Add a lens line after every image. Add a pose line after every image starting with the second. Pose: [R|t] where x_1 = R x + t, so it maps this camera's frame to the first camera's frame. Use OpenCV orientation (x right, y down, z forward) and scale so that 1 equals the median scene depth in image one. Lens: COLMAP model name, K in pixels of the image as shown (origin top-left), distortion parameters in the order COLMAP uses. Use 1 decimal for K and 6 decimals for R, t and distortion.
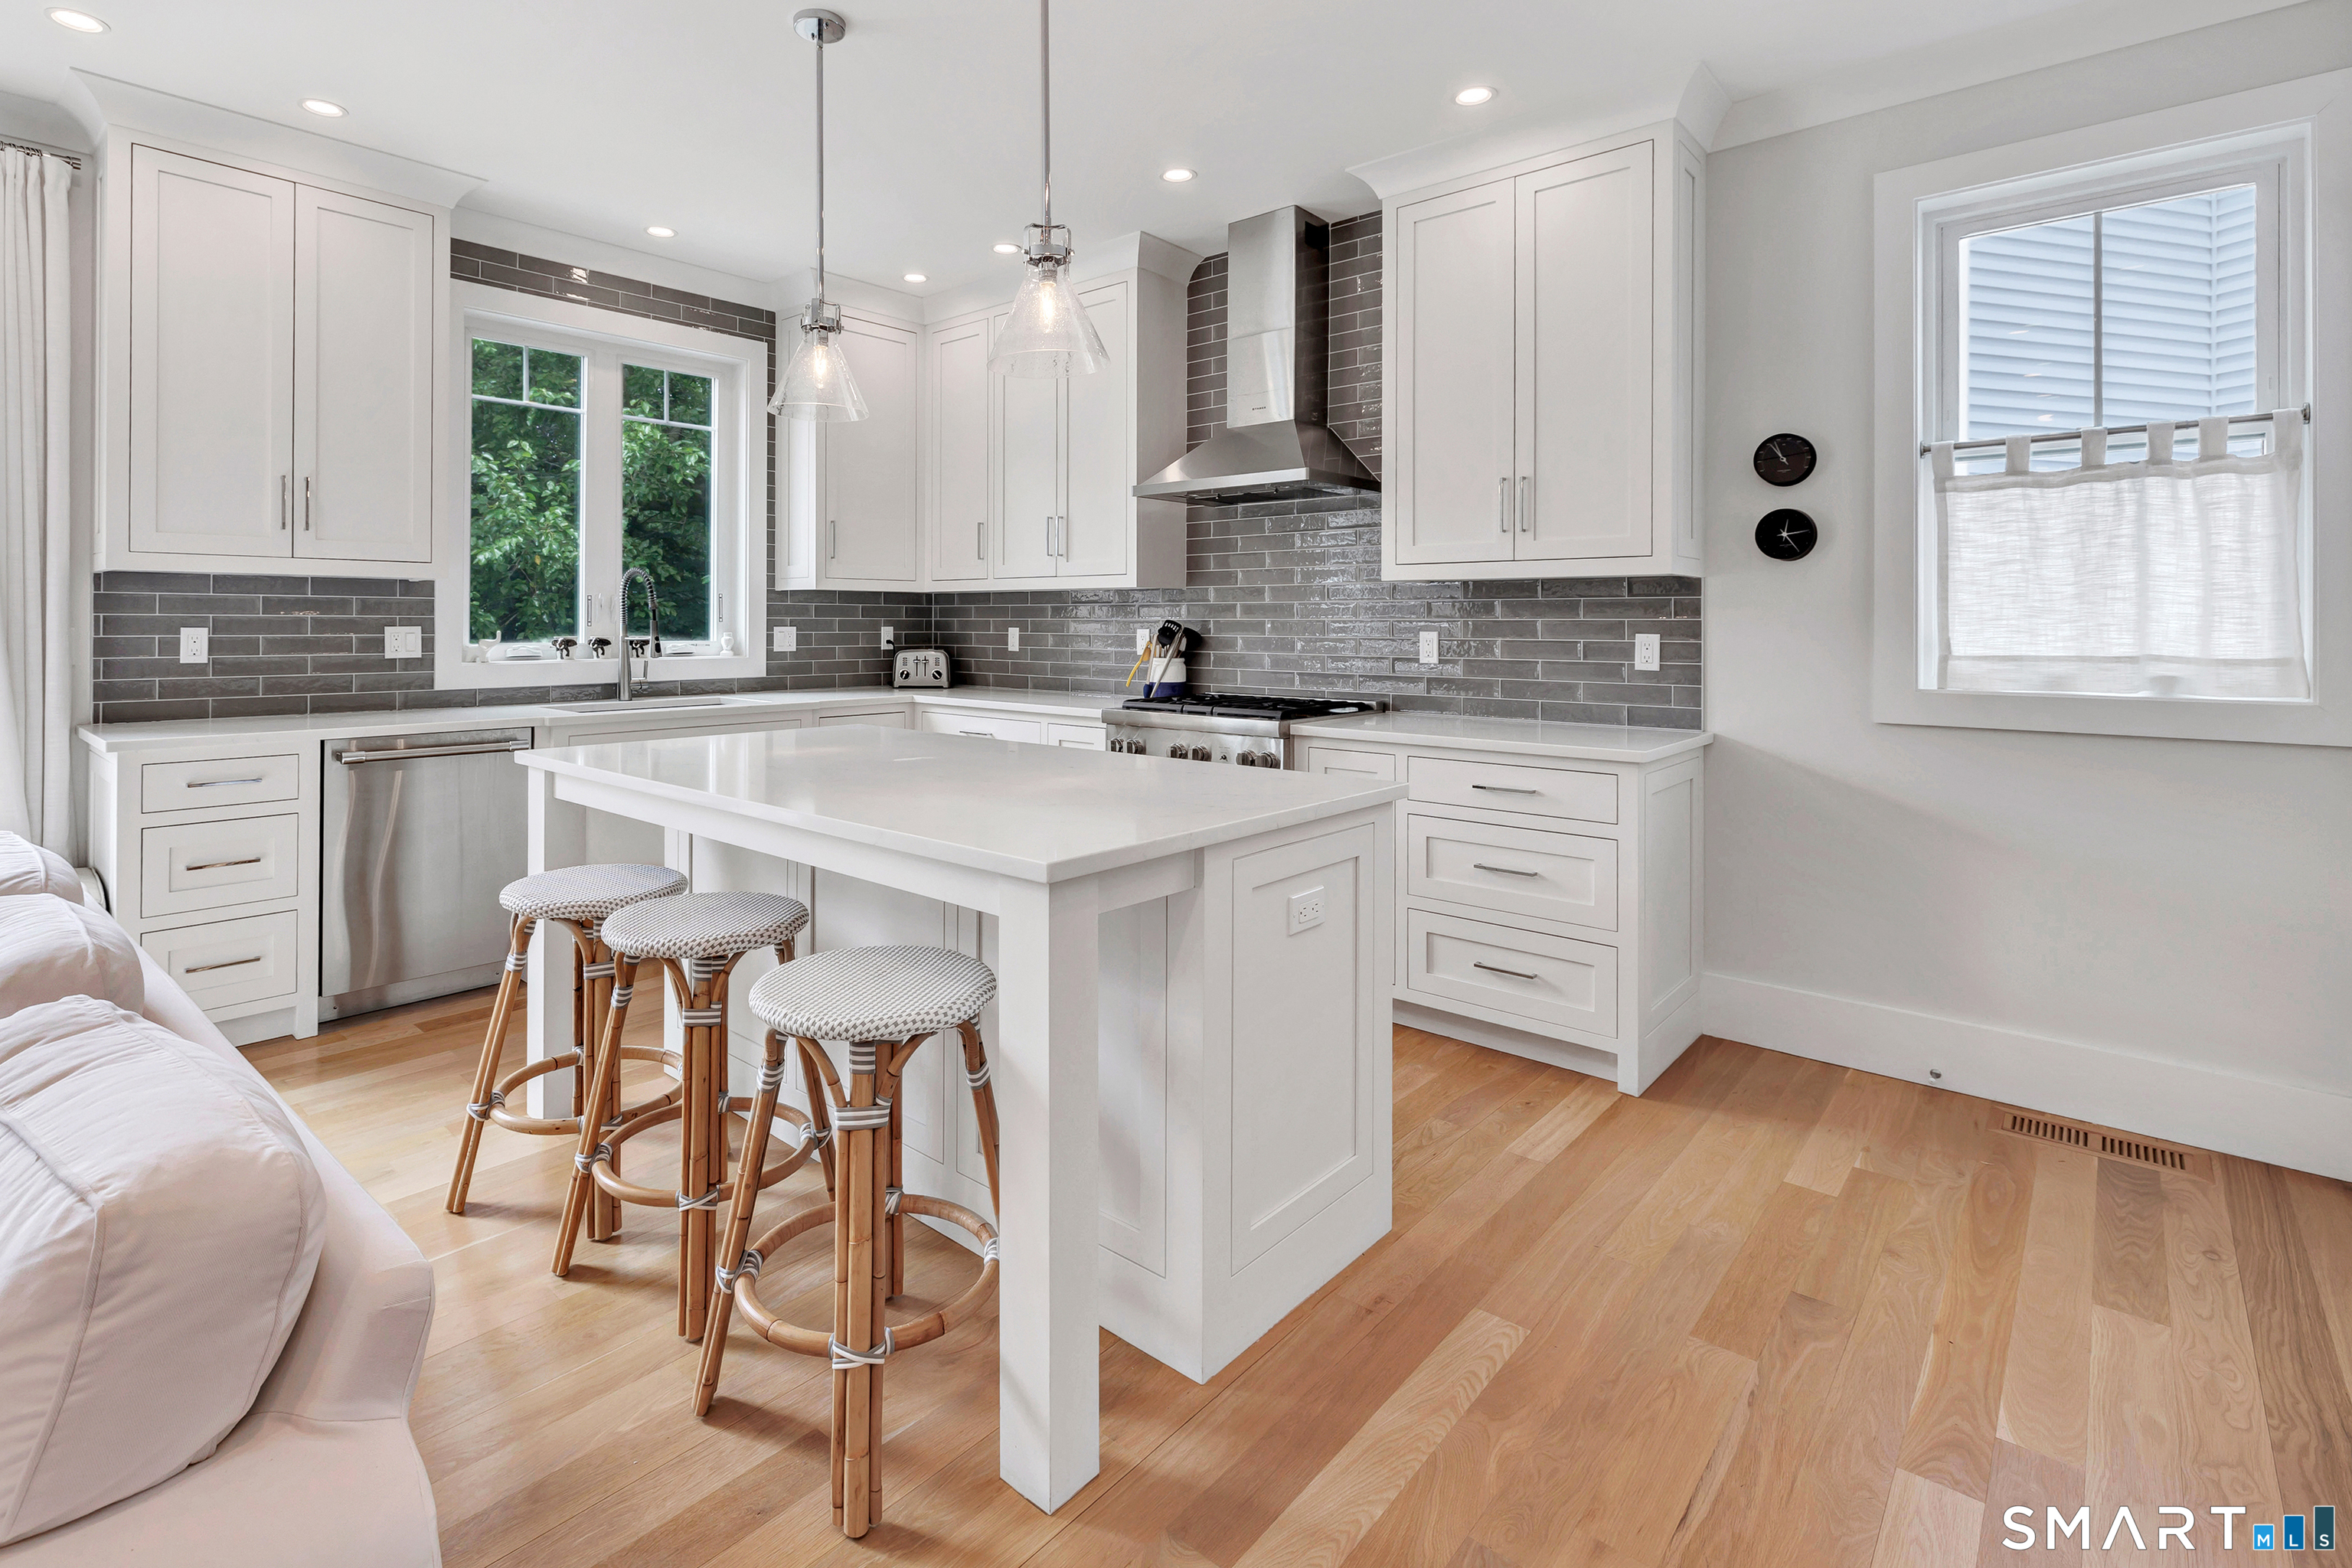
lens RADIAL K [[1115.2, 0, 1093.0], [0, 1115.2, 627.0], [0, 0, 1]] dist [-0.000471, 0.000150]
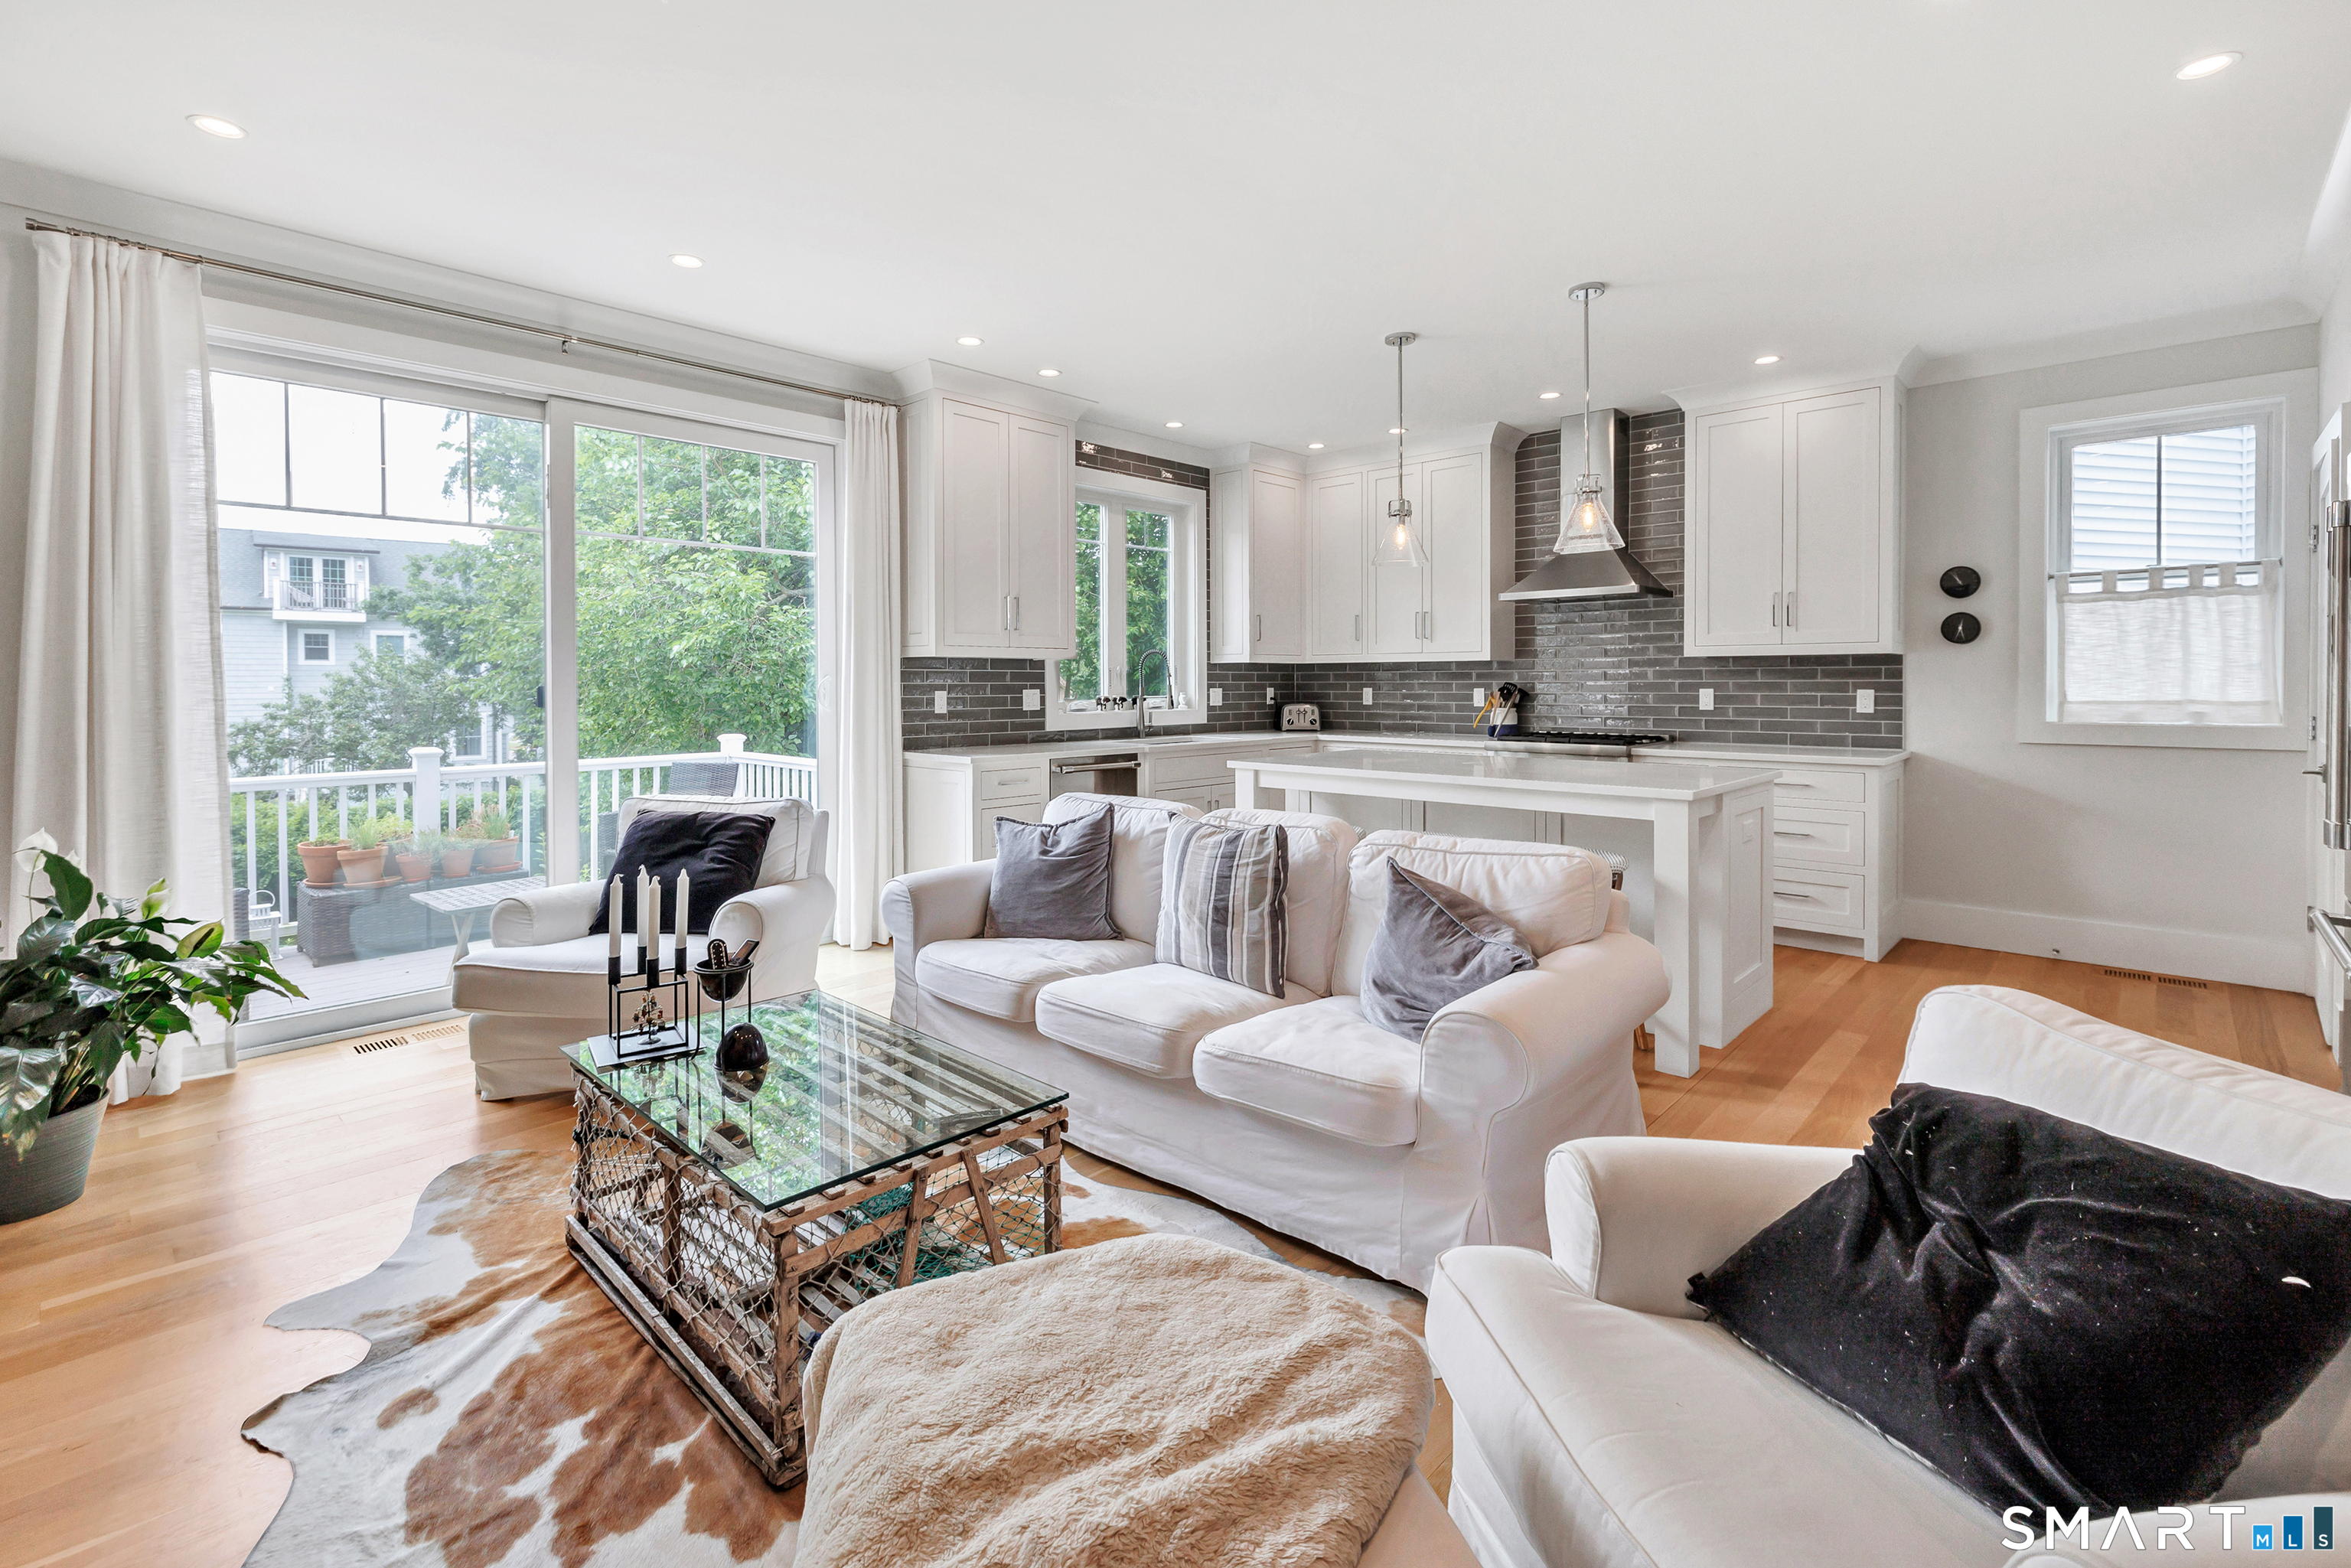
lens RADIAL K [[1031.9, 0, 1166.8], [0, 1031.9, 700.3], [0, 0, 1]] dist [0.000967, 0.000320]
pose [[0.999671, -0.005700, -0.025000, -0.445735], [0.006015, 0.999903, 0.012545, -0.002841], [0.024926, -0.012691, 0.999609, -0.478178]]
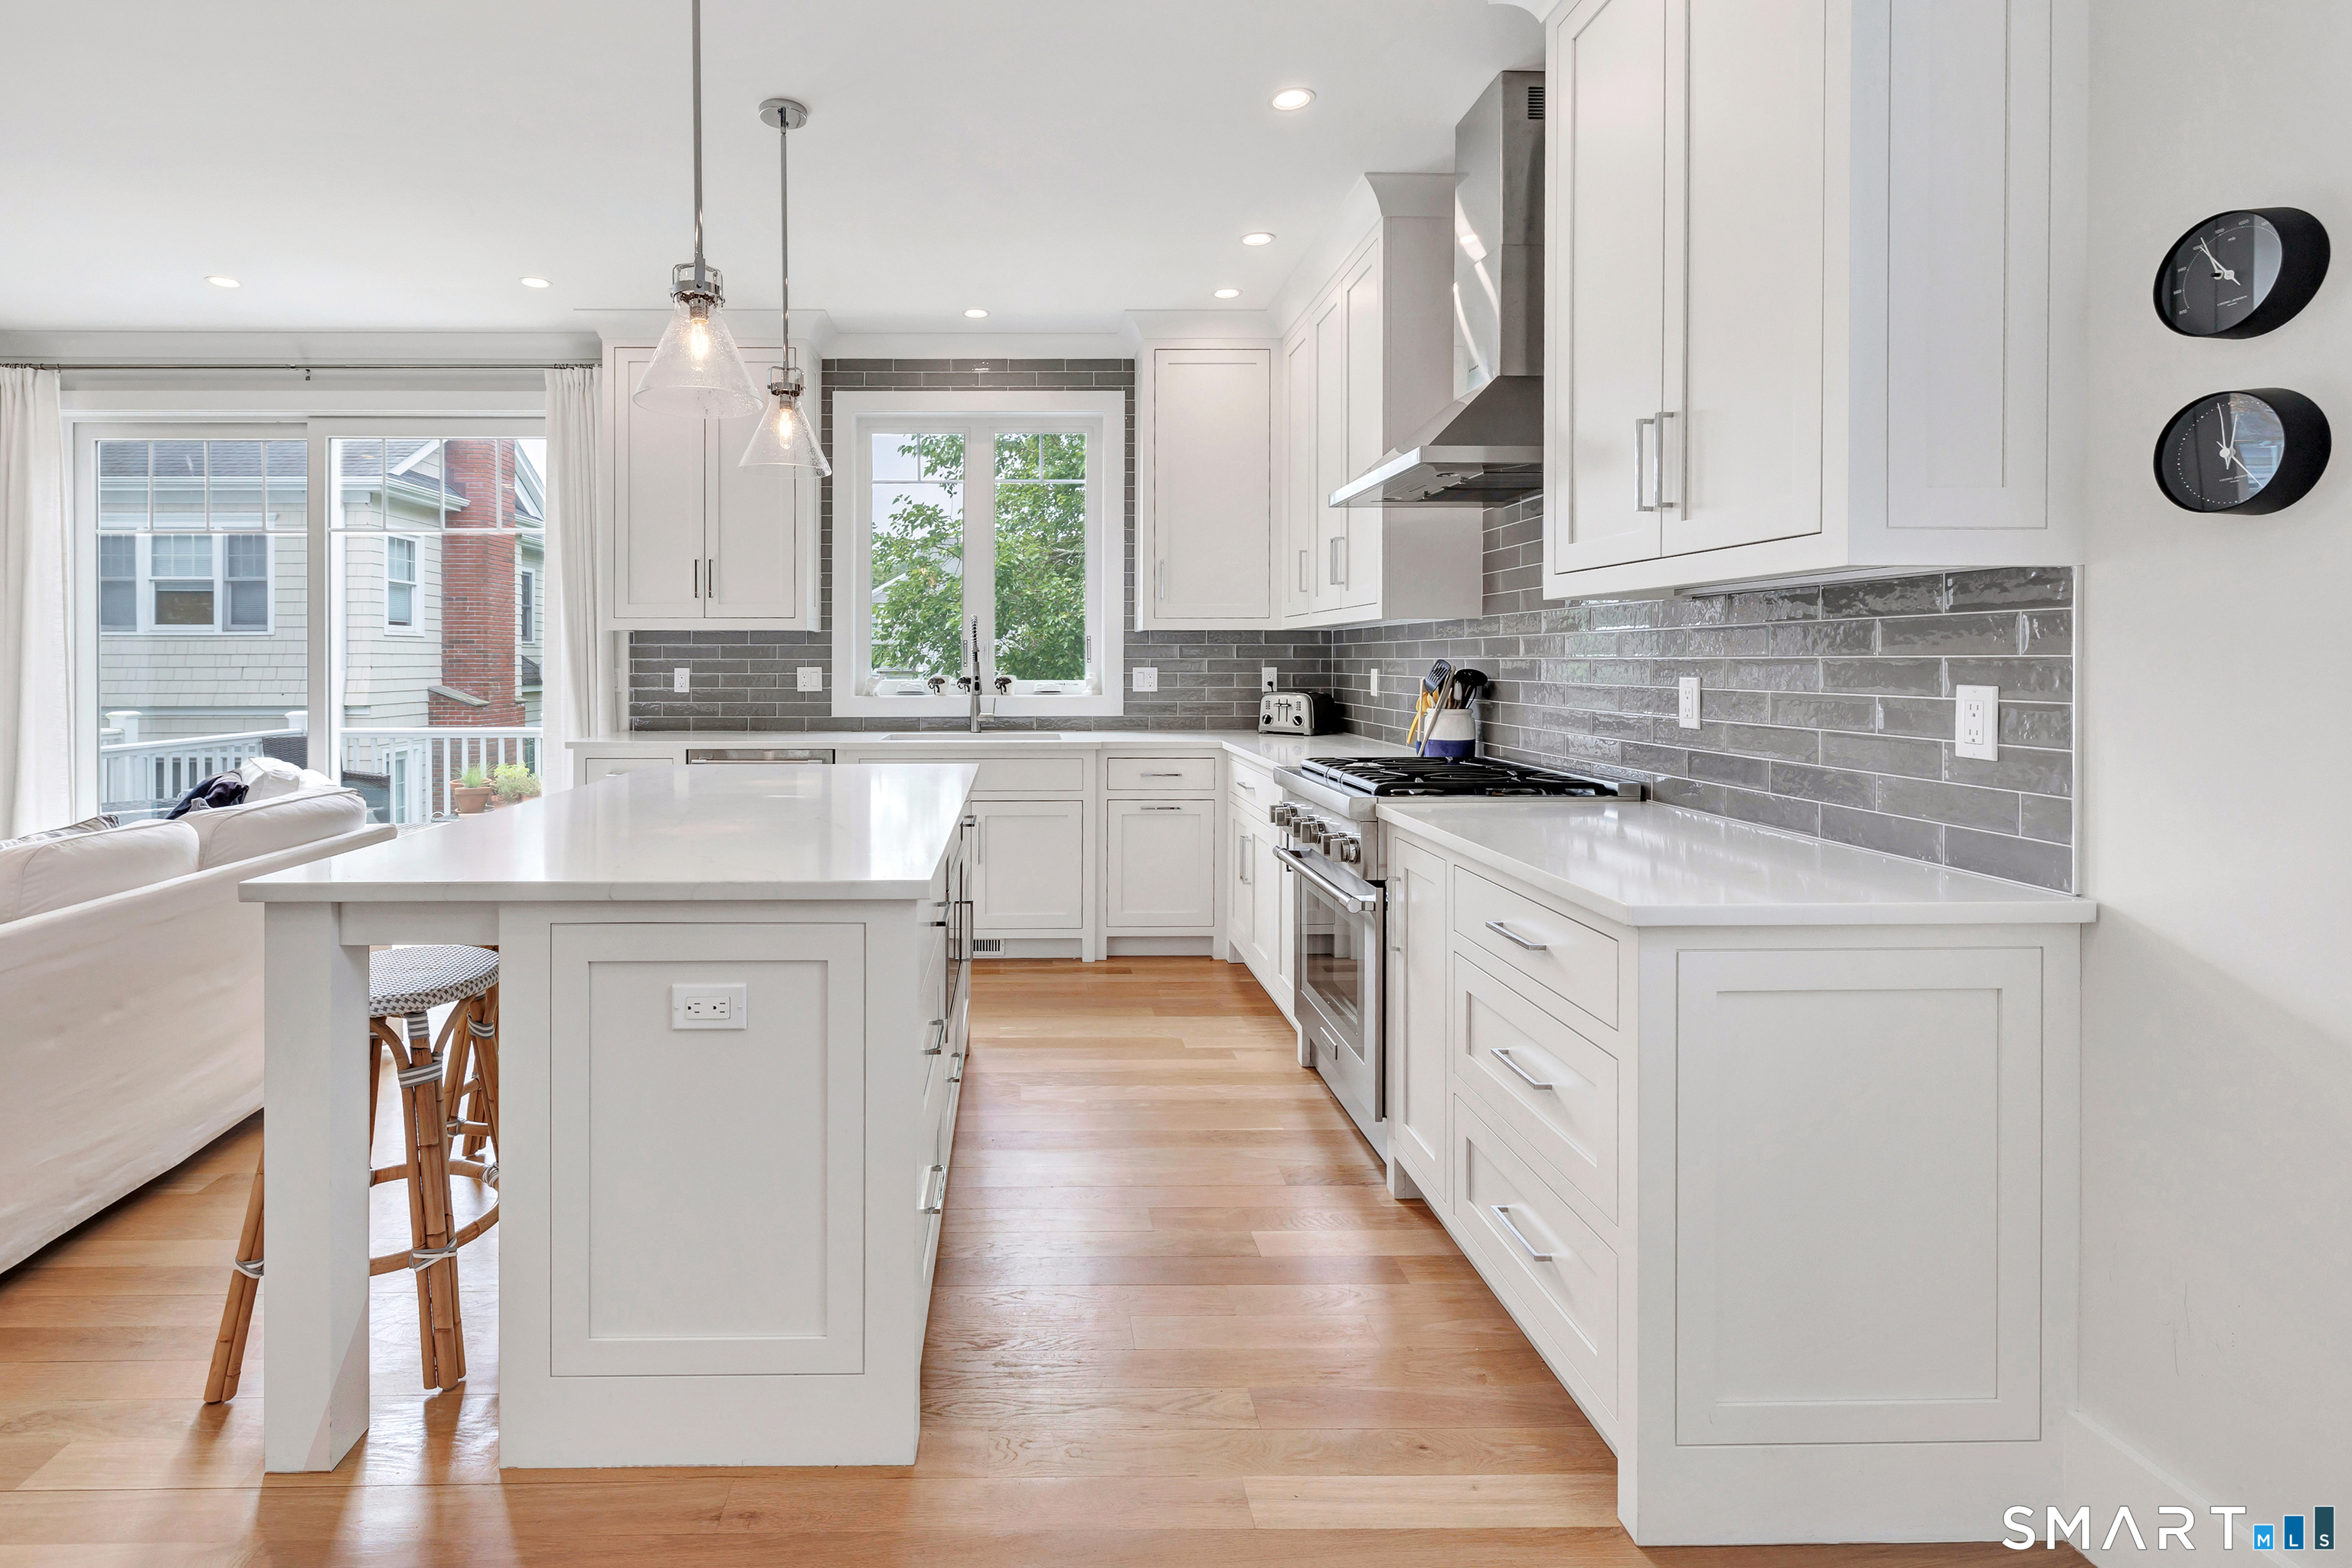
lens RADIAL K [[1097.9, 0, 1027.5], [0, 1097.9, 667.4], [0, 0, 1]] dist [-0.000471, -0.000239]
pose [[0.689234, 0.000992, -0.724538, 0.543032], [0.000168, 0.999999, 0.001529, -0.002469], [0.724538, -0.001175, 0.689233, 0.341545]]
